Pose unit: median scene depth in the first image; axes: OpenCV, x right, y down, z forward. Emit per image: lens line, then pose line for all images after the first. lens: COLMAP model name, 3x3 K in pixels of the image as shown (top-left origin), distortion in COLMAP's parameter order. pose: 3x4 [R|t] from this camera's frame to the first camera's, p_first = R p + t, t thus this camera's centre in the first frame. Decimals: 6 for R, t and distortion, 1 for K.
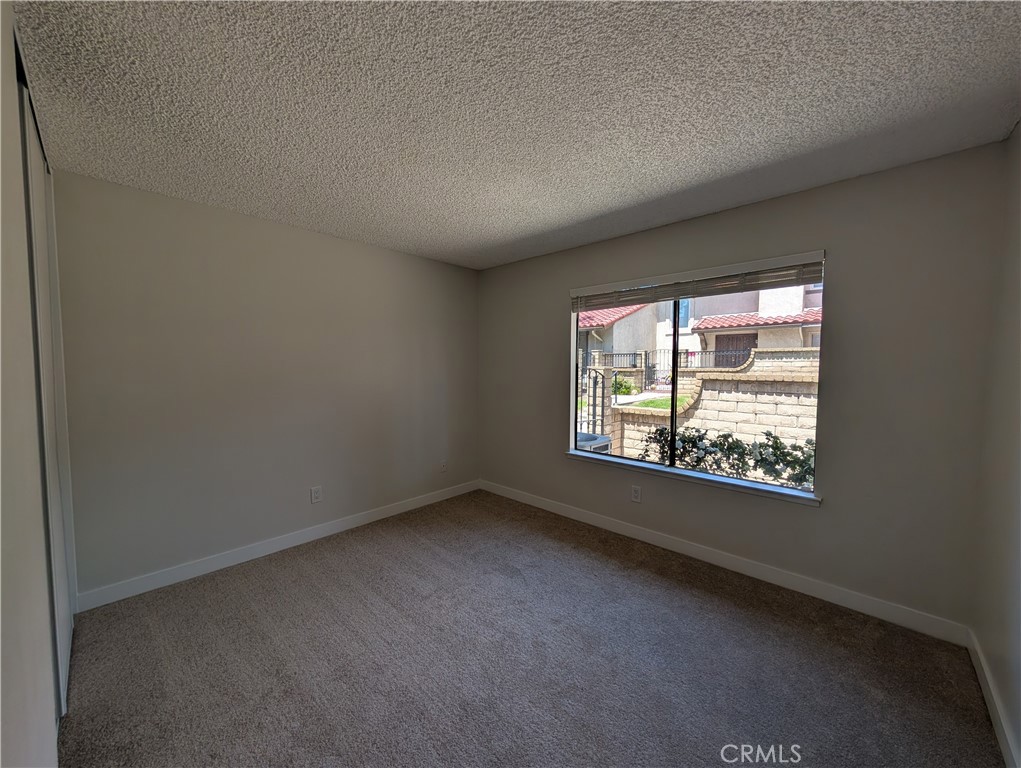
lens RADIAL K [[389.3, 0, 509.3], [0, 389.3, 384.3], [0, 0, 1]] dist [-0.000029, 0.000437]
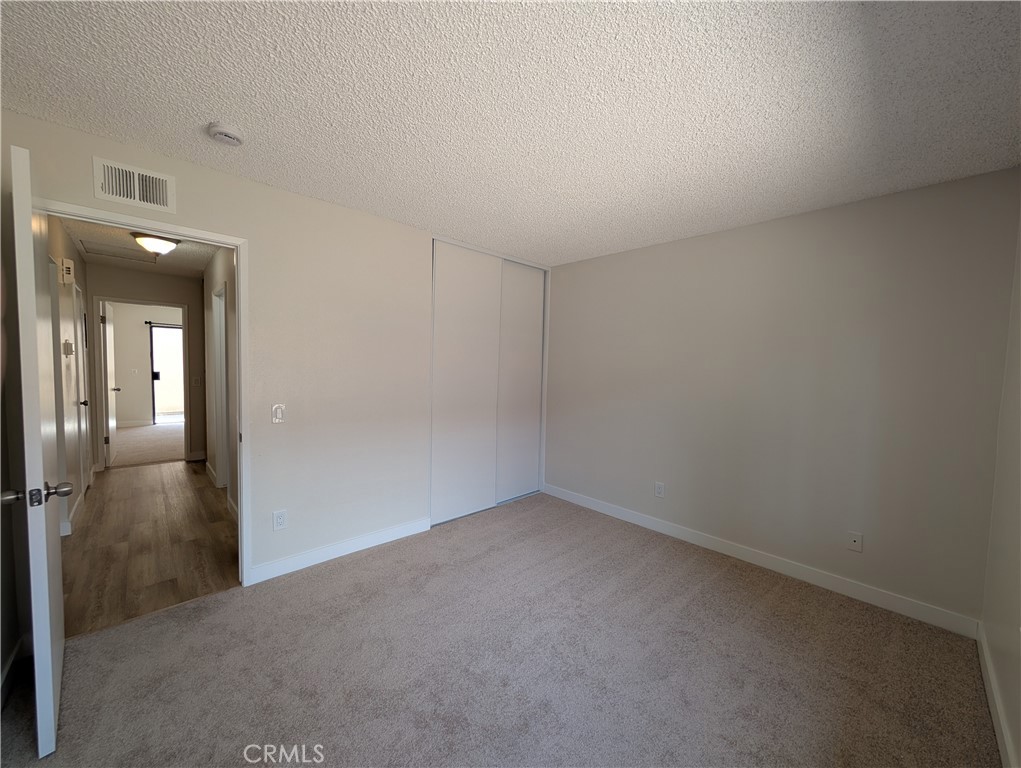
lens RADIAL K [[389.3, 0, 511.4], [0, 389.3, 381.7], [0, 0, 1]] dist [-0.000029, 0.000437]
pose [[-0.040548, 0.046995, -0.998072, 0.570877], [-0.074594, 0.995963, 0.049926, -0.033875], [0.996389, 0.076475, -0.036879, 0.614868]]
